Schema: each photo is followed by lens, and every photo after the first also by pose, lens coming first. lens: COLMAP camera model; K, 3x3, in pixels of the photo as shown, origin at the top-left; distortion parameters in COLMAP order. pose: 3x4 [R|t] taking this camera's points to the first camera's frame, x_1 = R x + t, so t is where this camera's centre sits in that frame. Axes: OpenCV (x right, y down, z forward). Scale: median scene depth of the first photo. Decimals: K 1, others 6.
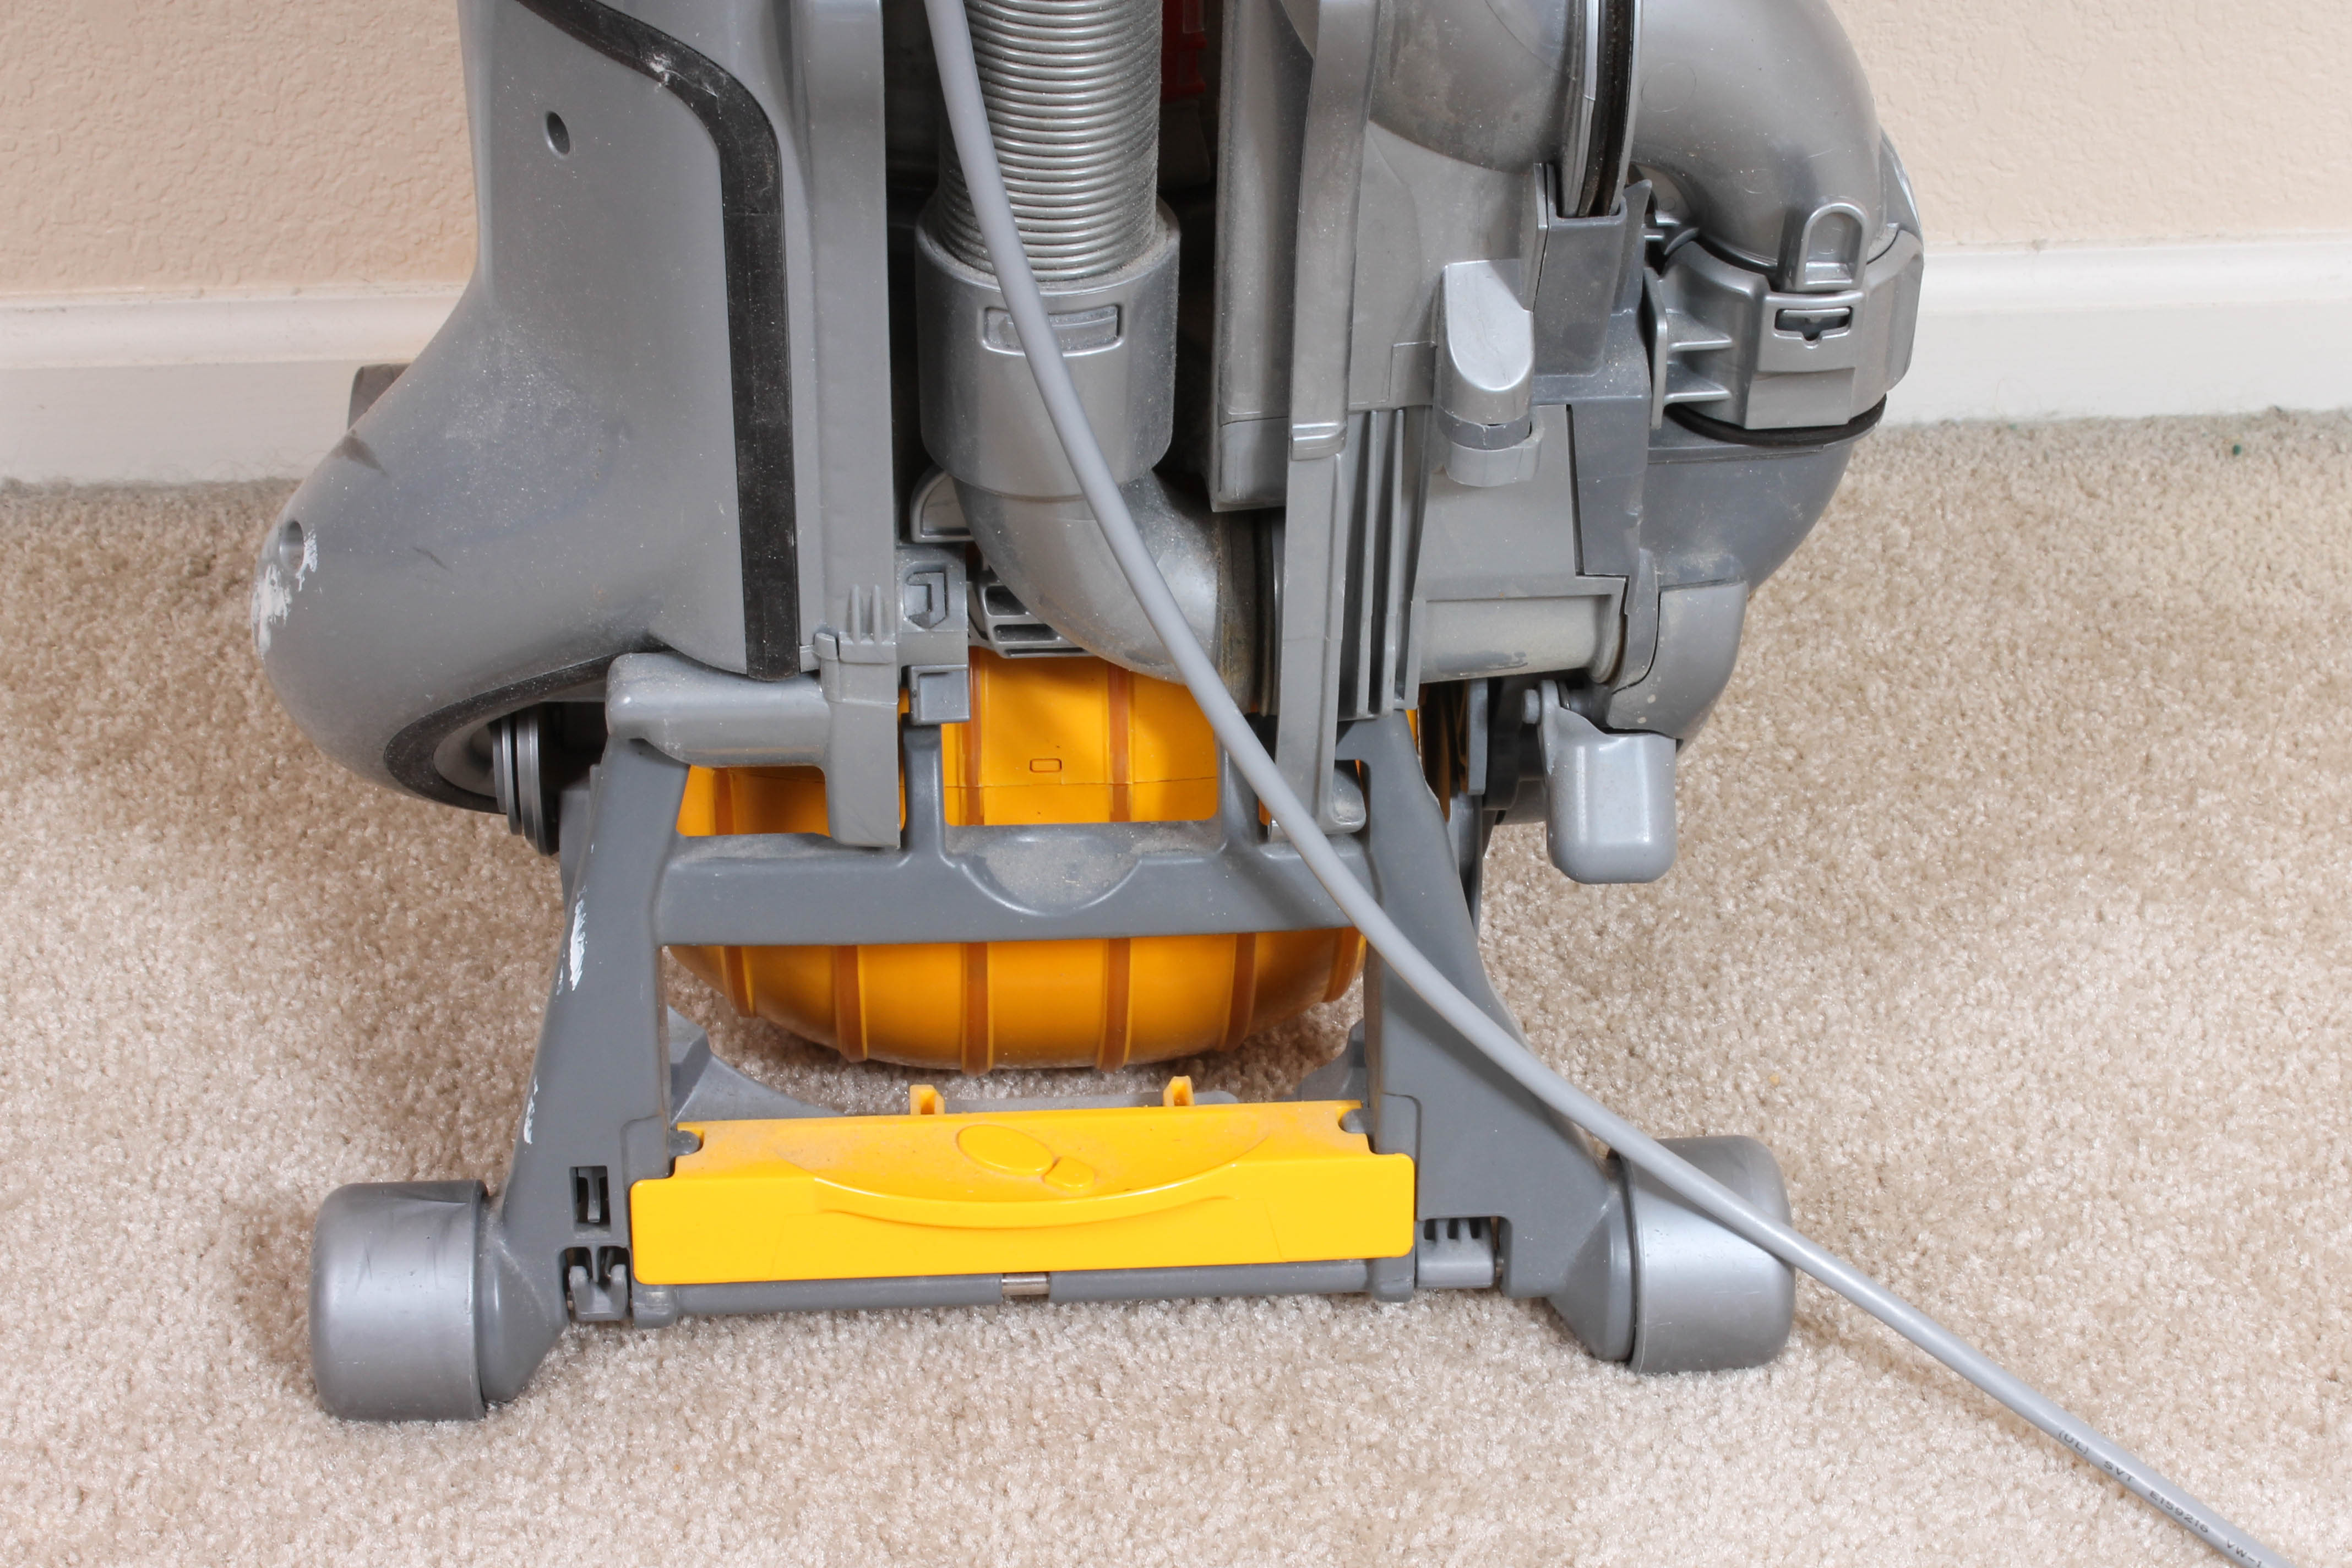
lens RADIAL K [[4083.6, 0, 1208.8], [0, 4083.6, 849.4], [0, 0, 1]] dist [0.001430, 0.000000]
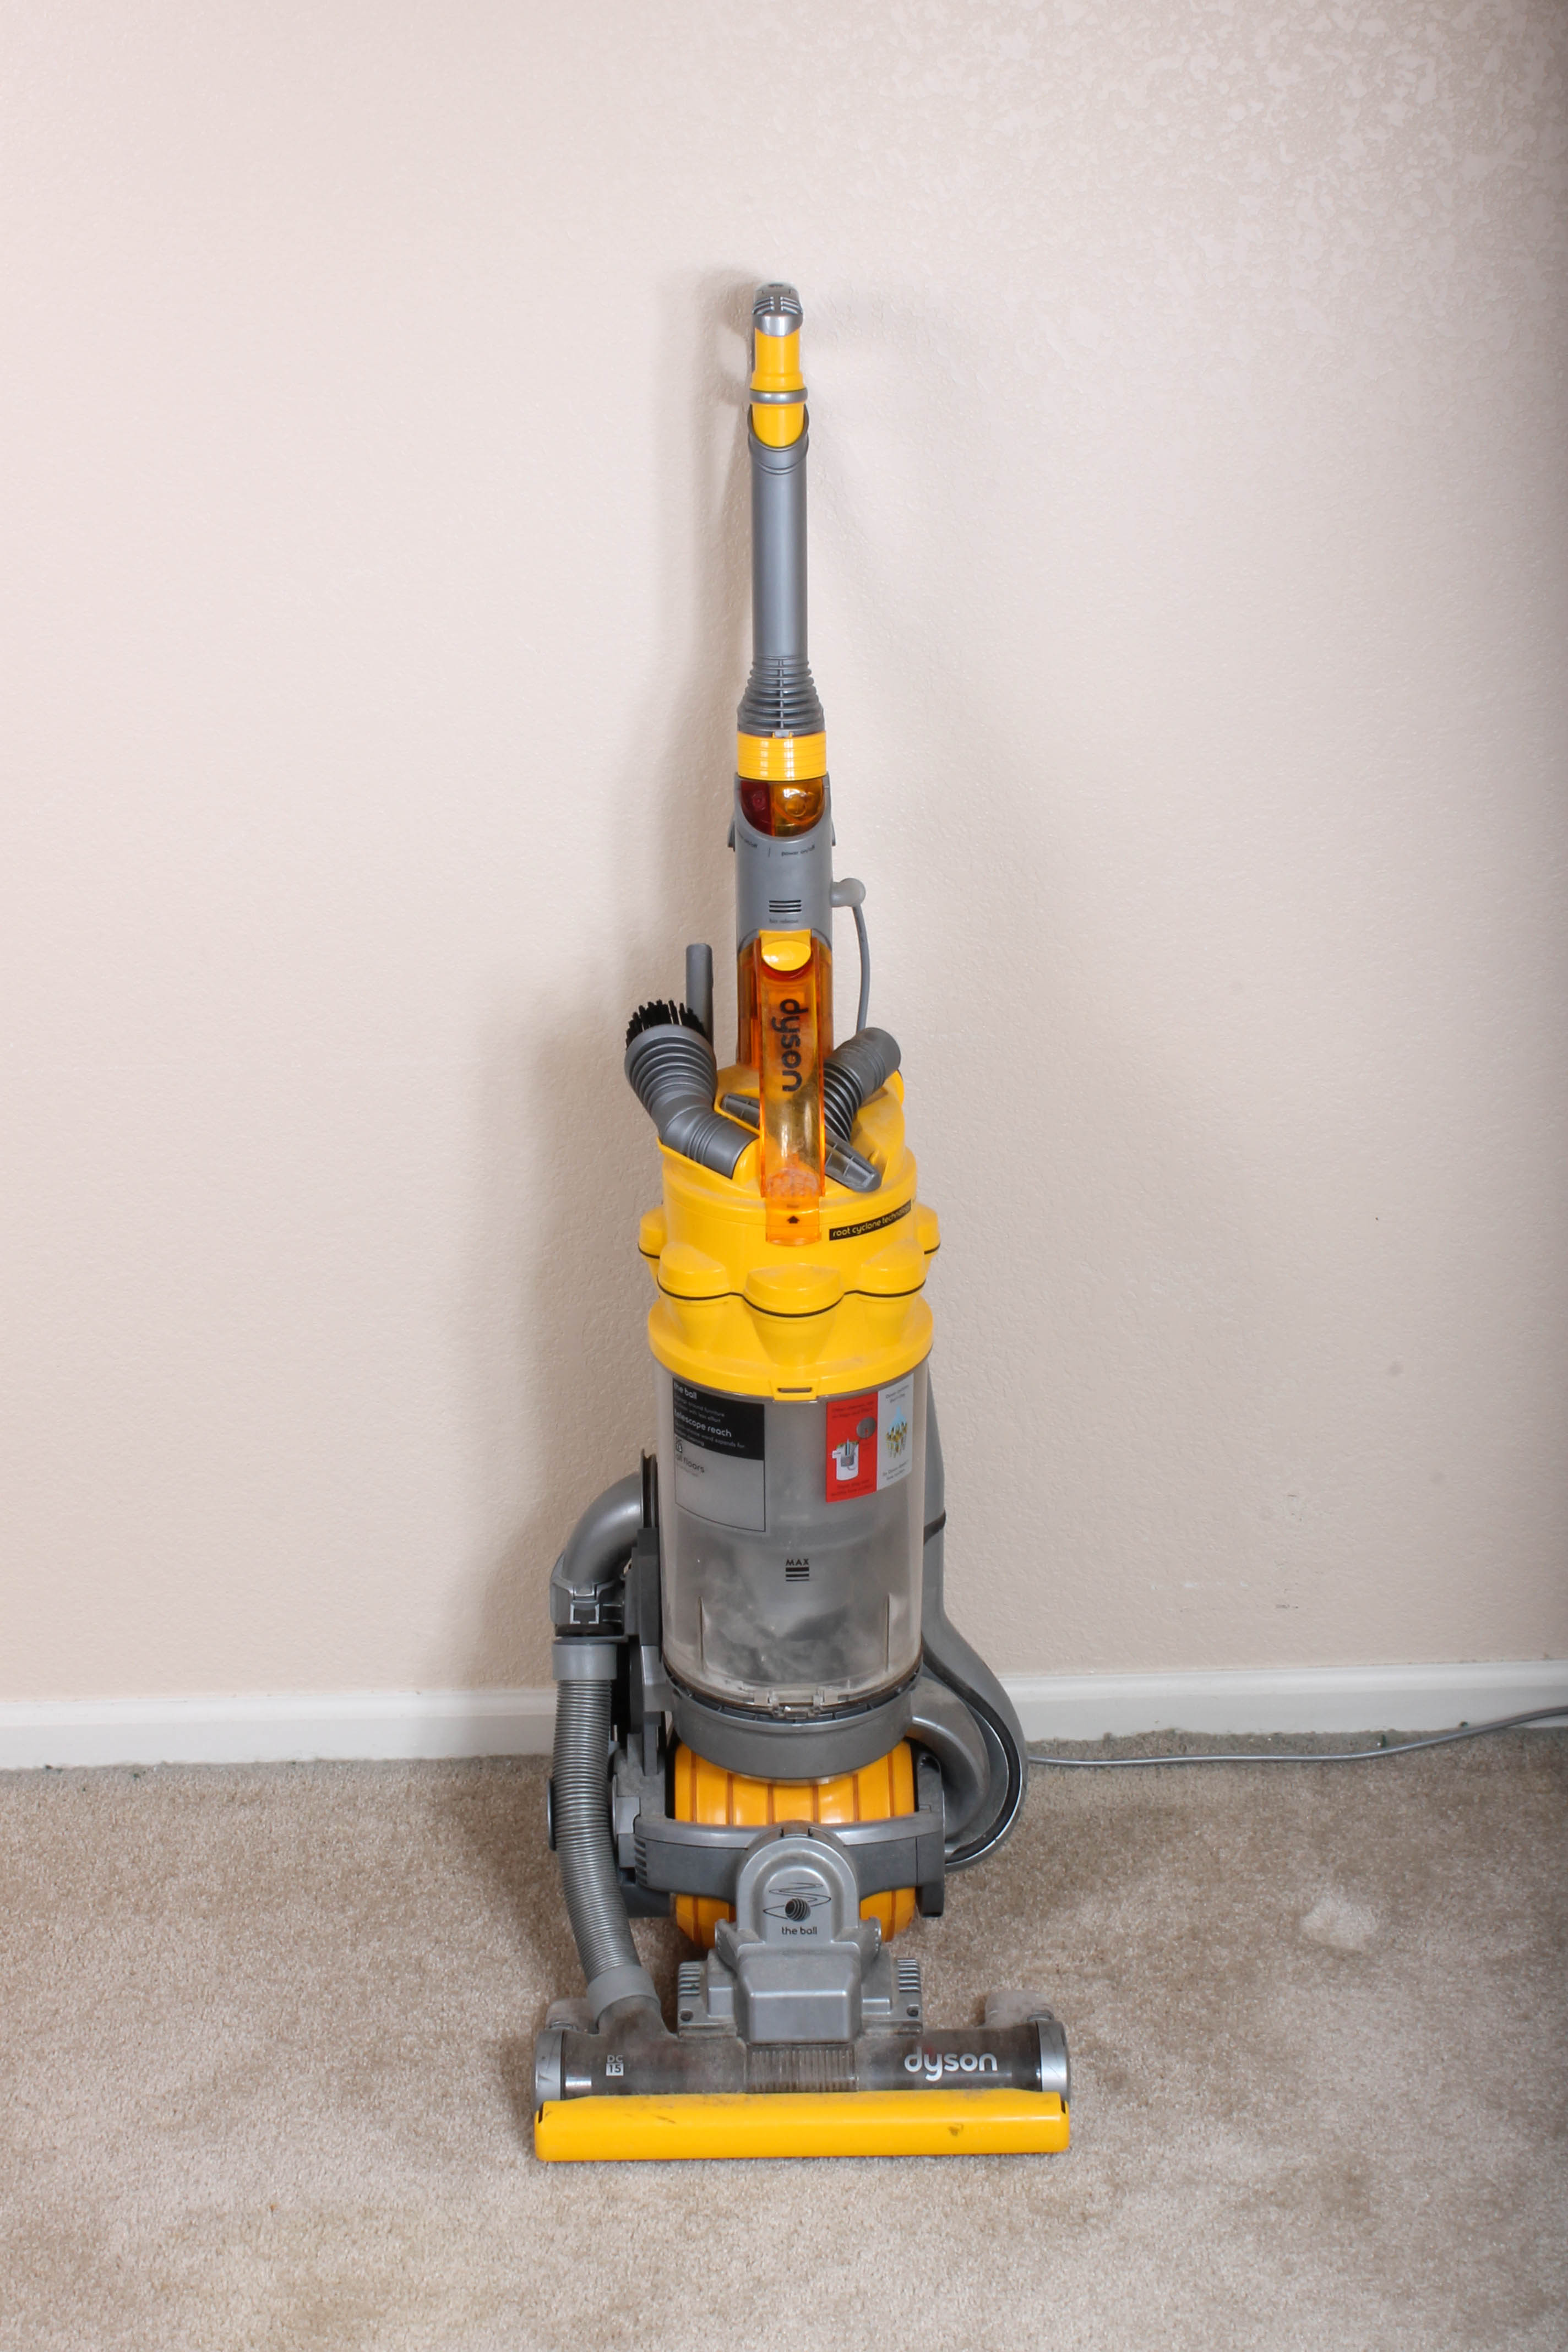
lens RADIAL K [[3211.6, 0, 778.7], [0, 3211.6, 1167.4], [0, 0, 1]] dist [-0.060578, 0.000000]
pose [[0.996040, -0.004370, -0.088799, 0.424104], [-0.014144, 0.978282, -0.206794, -0.058971], [0.087775, 0.207231, 0.974346, -1.560228]]
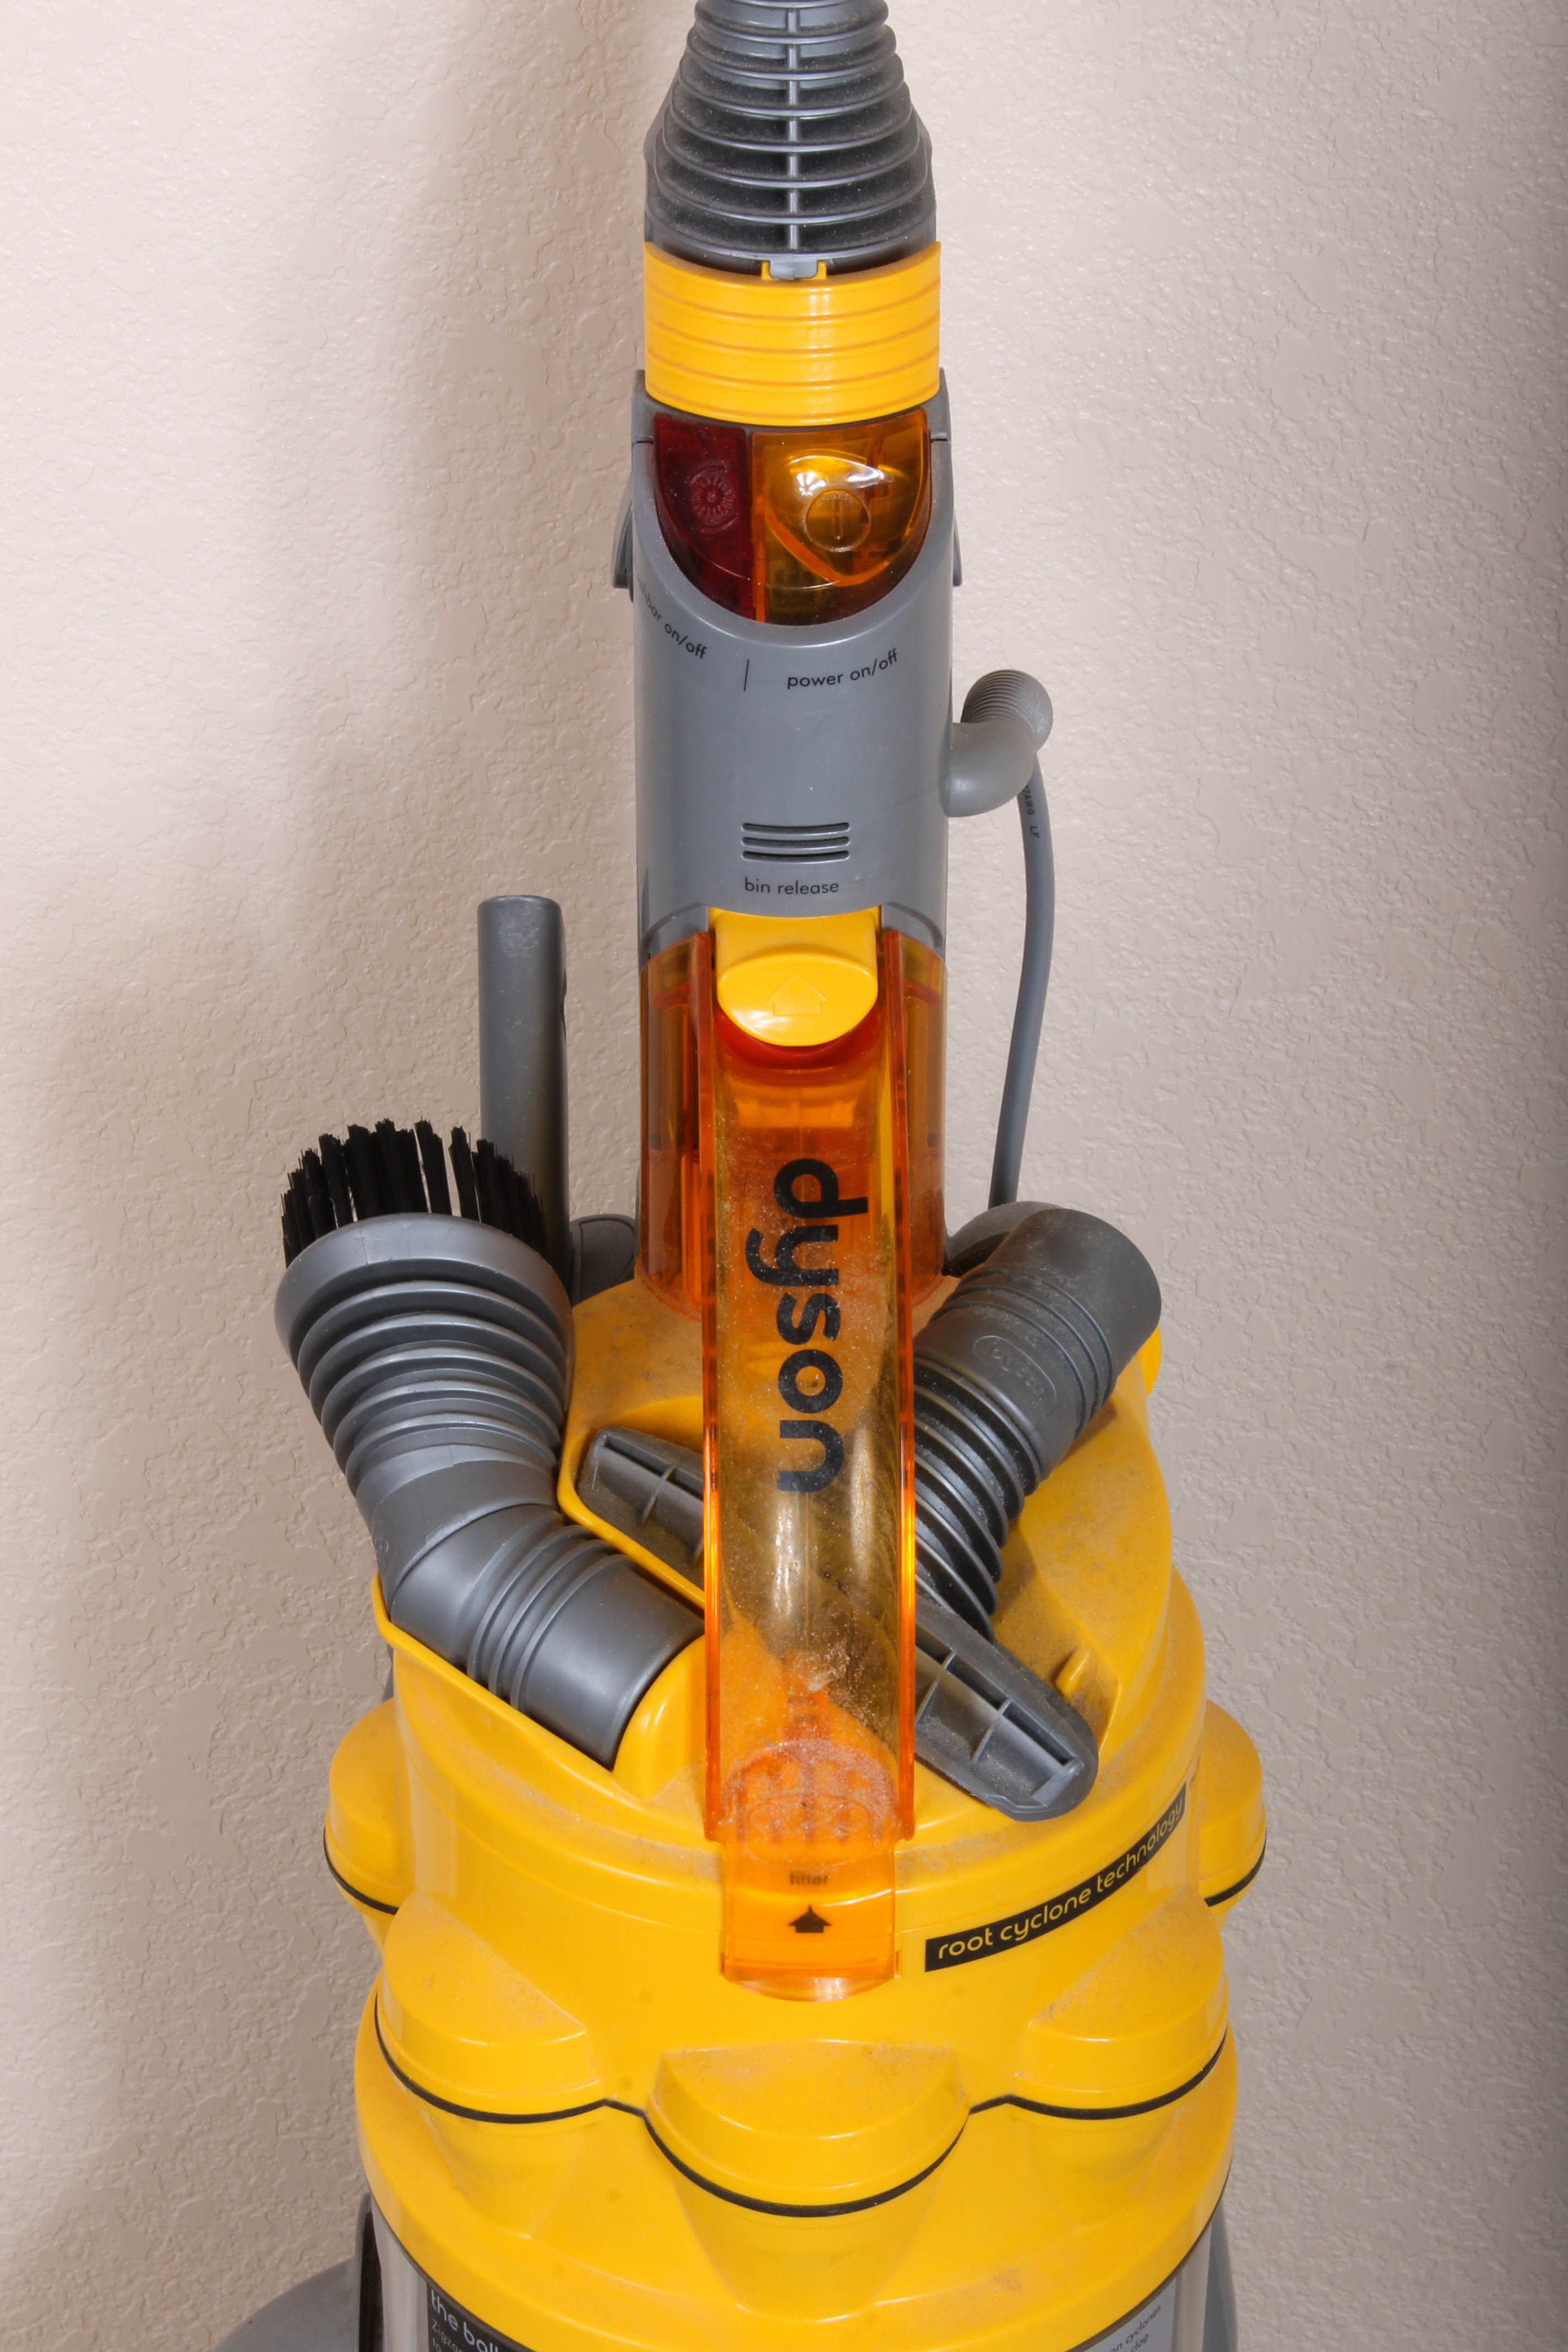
lens RADIAL K [[5552.5, 0, 745.9], [0, 5552.5, 1163.0], [0, 0, 1]] dist [0.076297, 0.000000]
pose [[0.995662, 0.023548, -0.090016, 0.321321], [-0.026165, 0.999265, -0.028004, -0.633562], [0.089291, 0.030238, 0.995547, -0.524983]]
